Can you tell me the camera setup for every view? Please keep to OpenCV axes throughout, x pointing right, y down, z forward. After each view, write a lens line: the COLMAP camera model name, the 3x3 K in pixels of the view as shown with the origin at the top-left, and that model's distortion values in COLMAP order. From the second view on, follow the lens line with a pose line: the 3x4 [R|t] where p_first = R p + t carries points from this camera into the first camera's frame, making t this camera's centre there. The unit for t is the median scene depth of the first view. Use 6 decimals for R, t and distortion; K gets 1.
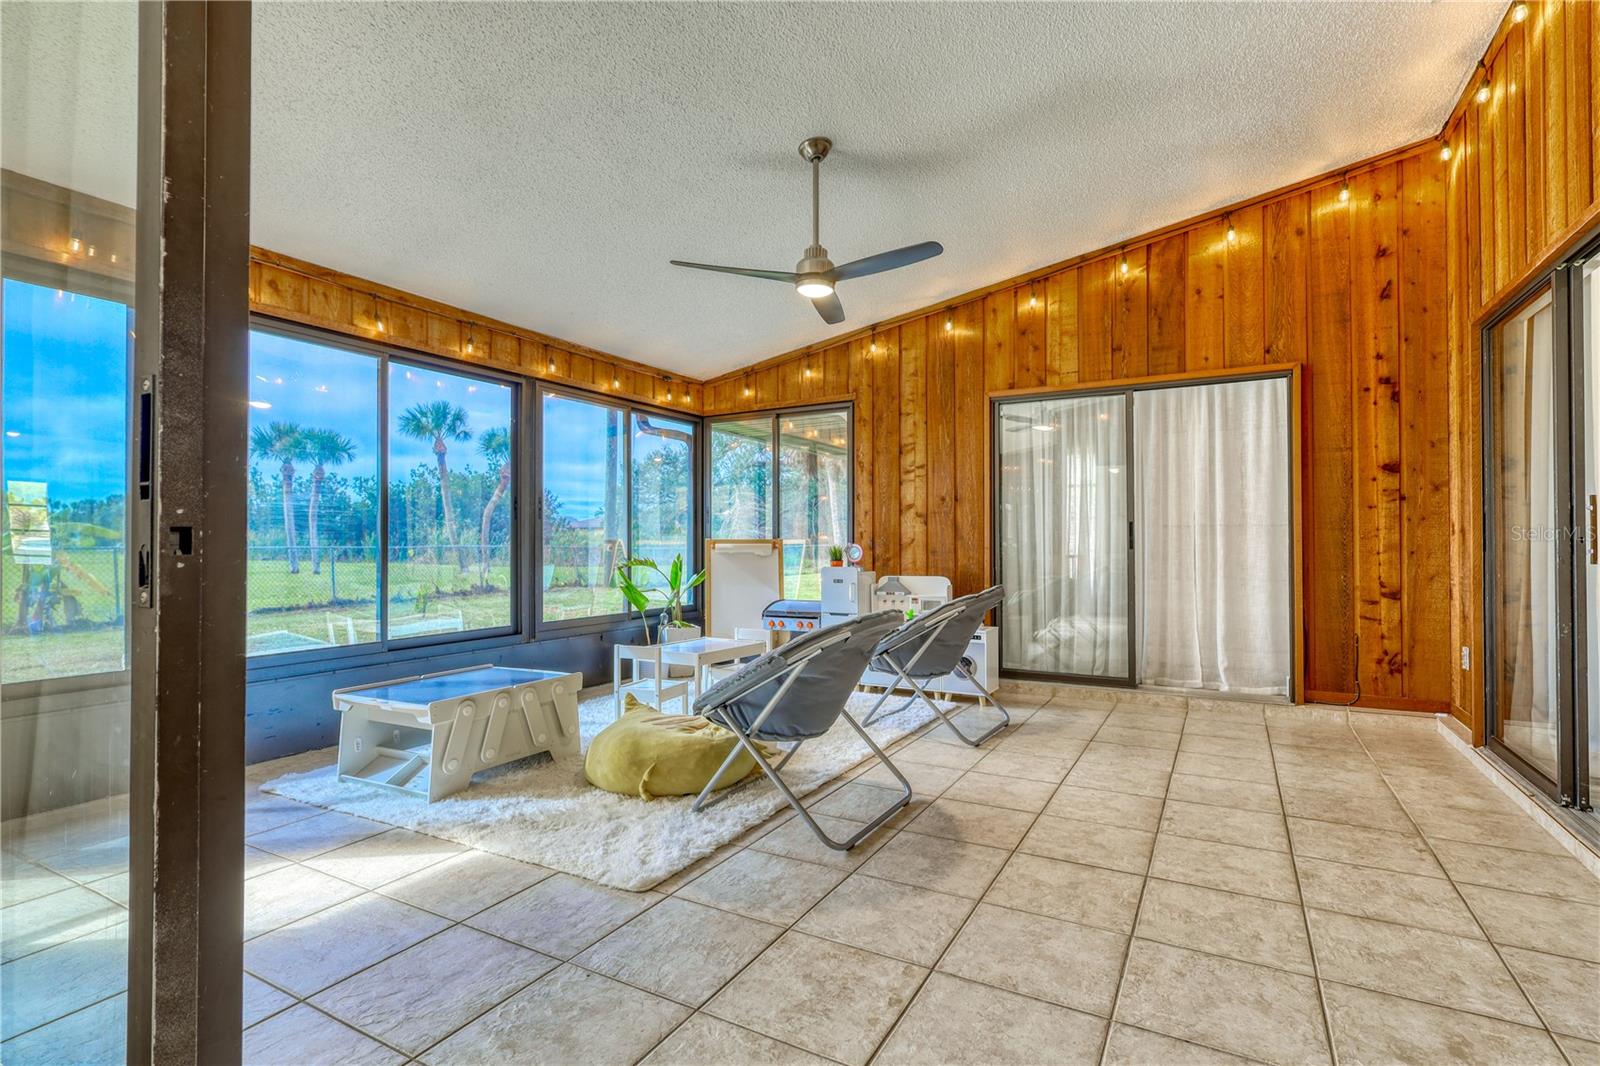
lens RADIAL K [[766.2, 0, 774.1], [0, 766.2, 535.3], [0, 0, 1]] dist [-0.002401, 0.000082]
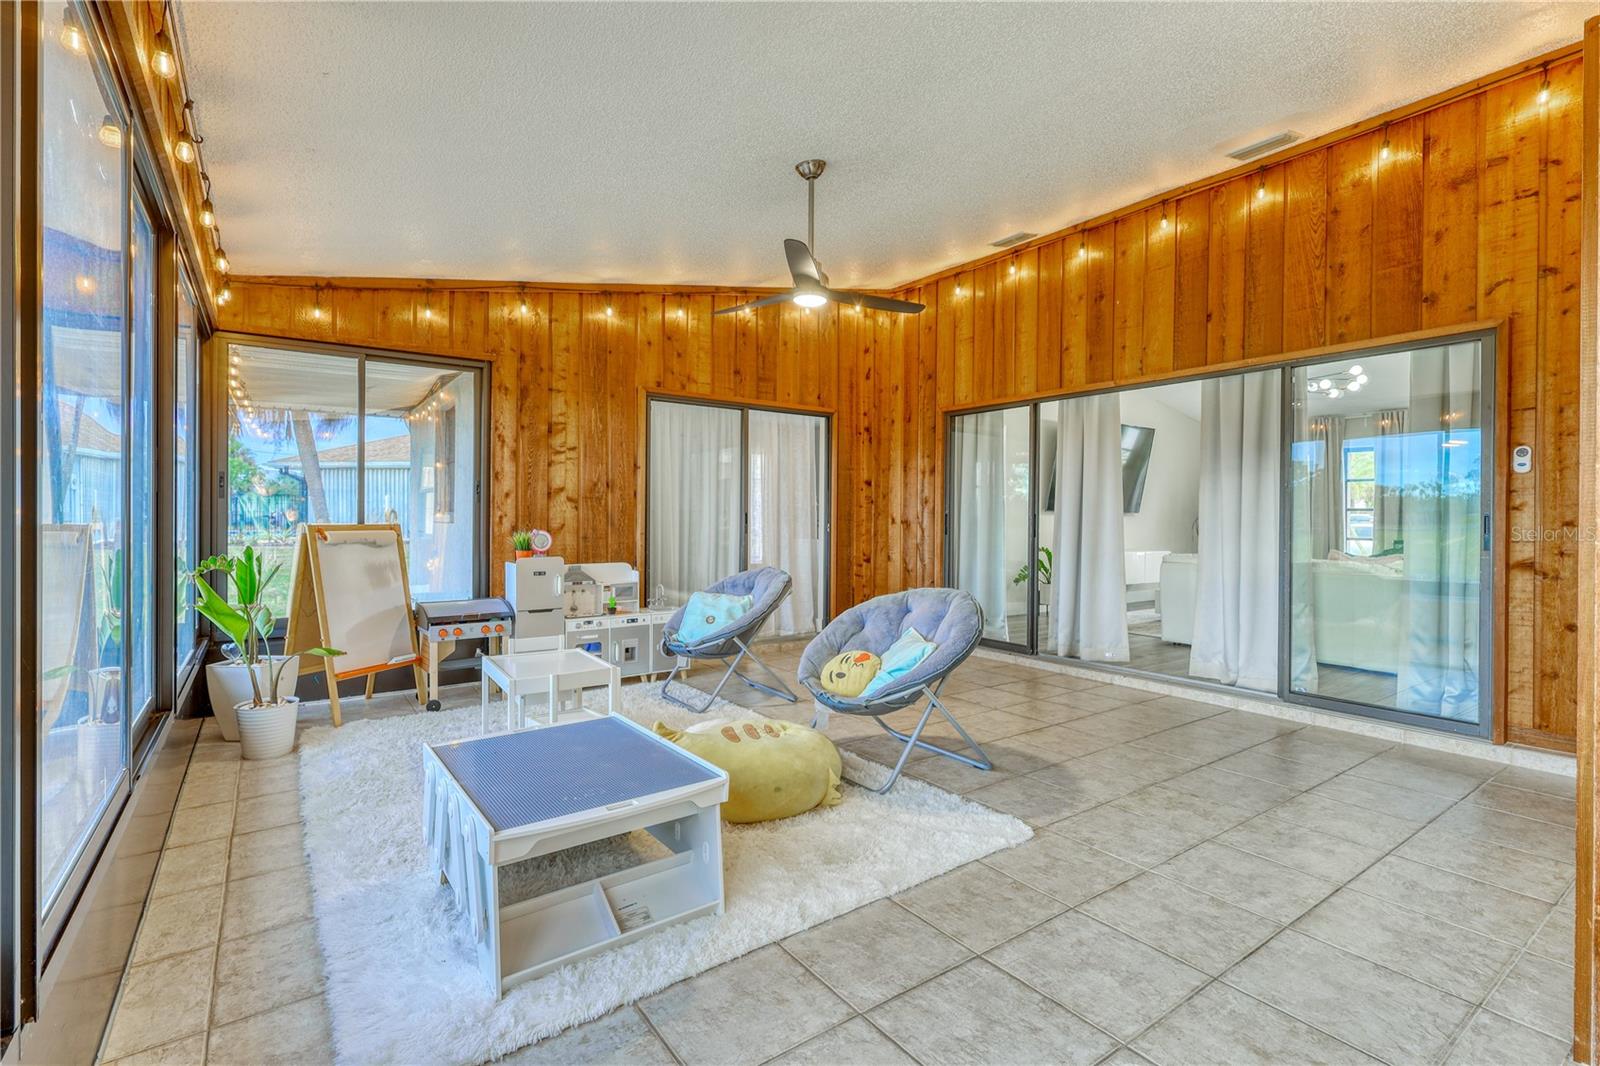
lens RADIAL K [[759.0, 0, 828.1], [0, 759.0, 525.3], [0, 0, 1]] dist [0.000435, 0.000034]
pose [[0.391760, -0.003995, 0.920059, -0.602683], [-0.019465, 0.999731, 0.012630, -0.013338], [-0.919862, -0.022856, 0.391577, 0.361876]]
